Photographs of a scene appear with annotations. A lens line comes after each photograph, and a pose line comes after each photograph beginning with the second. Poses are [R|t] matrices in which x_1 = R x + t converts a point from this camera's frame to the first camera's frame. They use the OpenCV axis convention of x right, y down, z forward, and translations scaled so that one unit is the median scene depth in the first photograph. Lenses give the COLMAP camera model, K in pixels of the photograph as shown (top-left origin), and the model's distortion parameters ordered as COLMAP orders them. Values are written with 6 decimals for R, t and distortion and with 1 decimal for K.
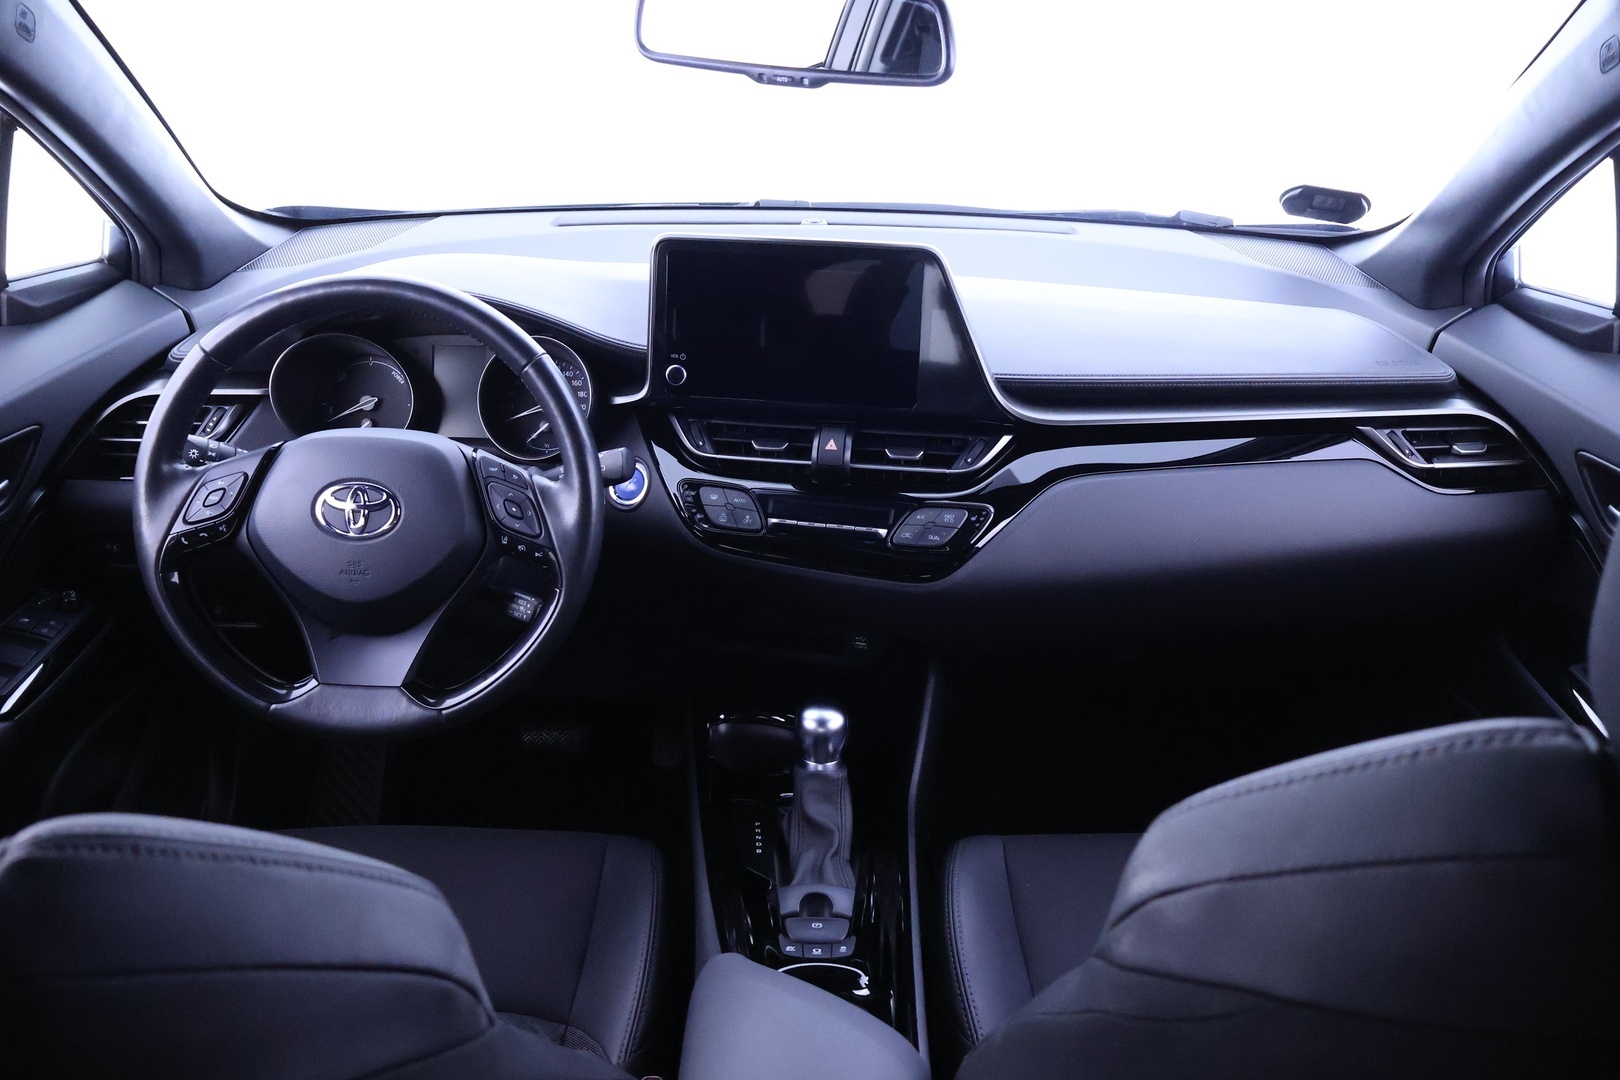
lens RADIAL K [[1354.0, 0, 810.0], [0, 1354.0, 540.0], [0, 0, 1]] dist [0.002904, 0.001944]
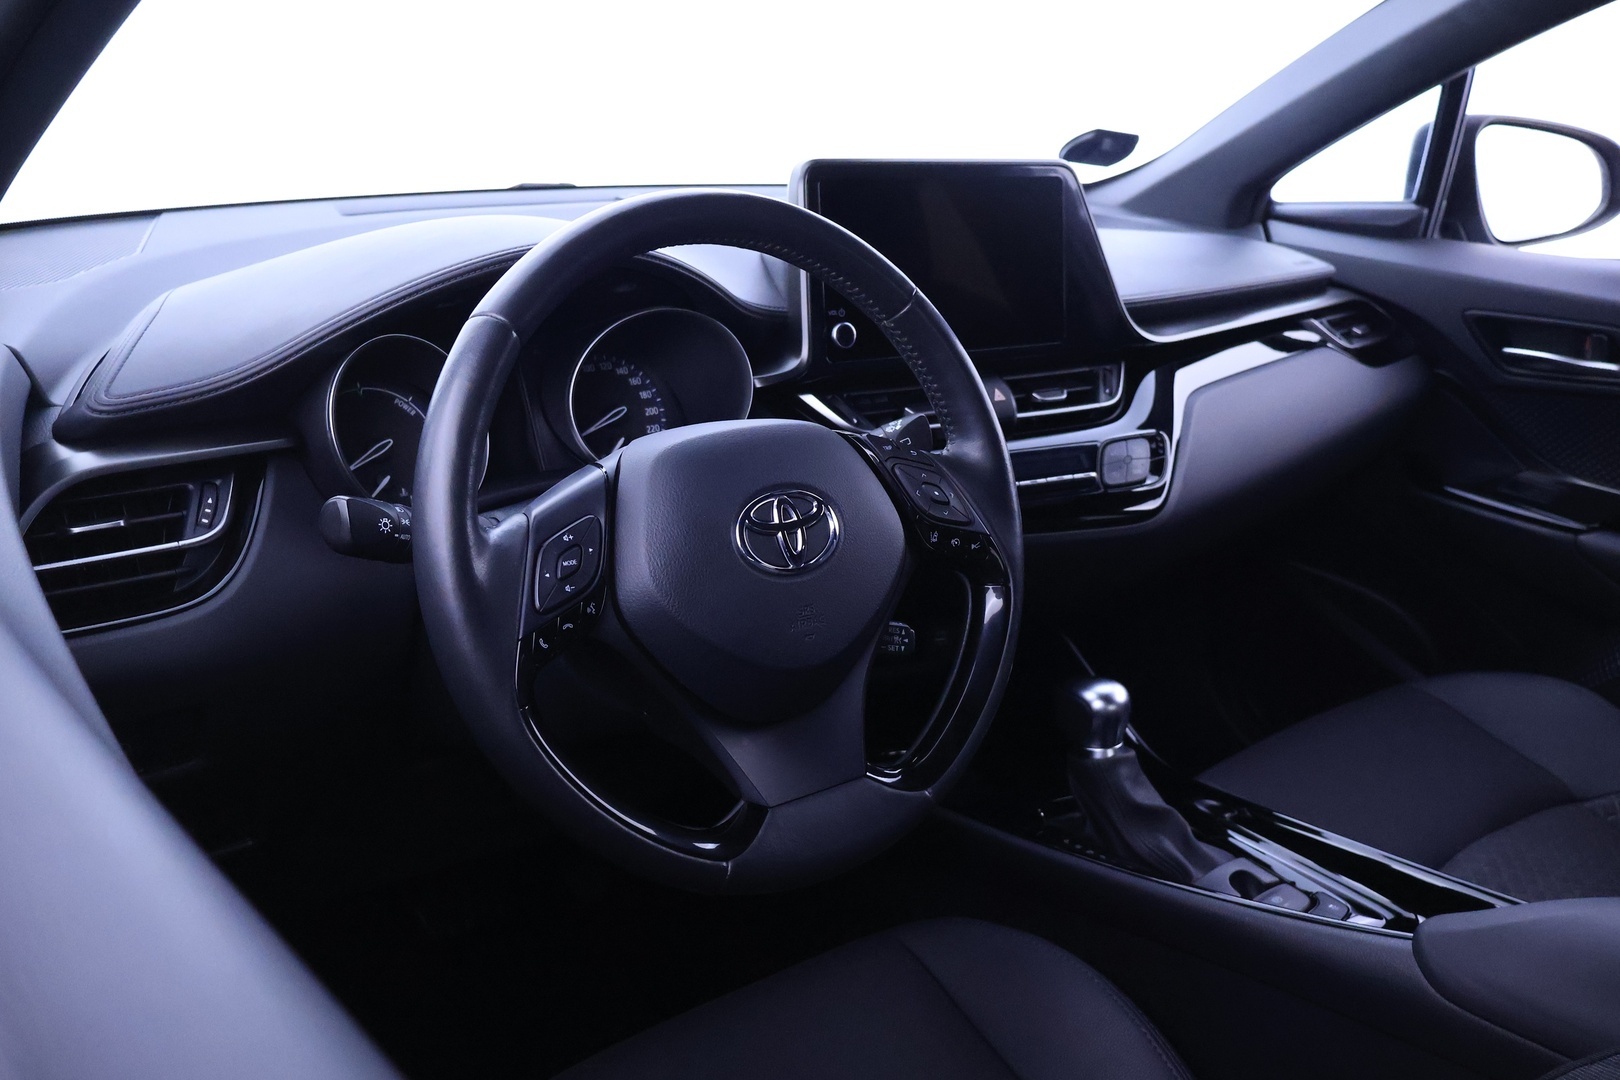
lens RADIAL K [[1354.0, 0, 810.0], [0, 1354.0, 540.0], [0, 0, 1]] dist [0.002904, 0.001944]
pose [[0.783041, -0.195750, 0.590363, -0.612256], [0.230905, 0.972840, 0.016304, -0.022145], [-0.577520, 0.123551, 0.806973, 0.381814]]
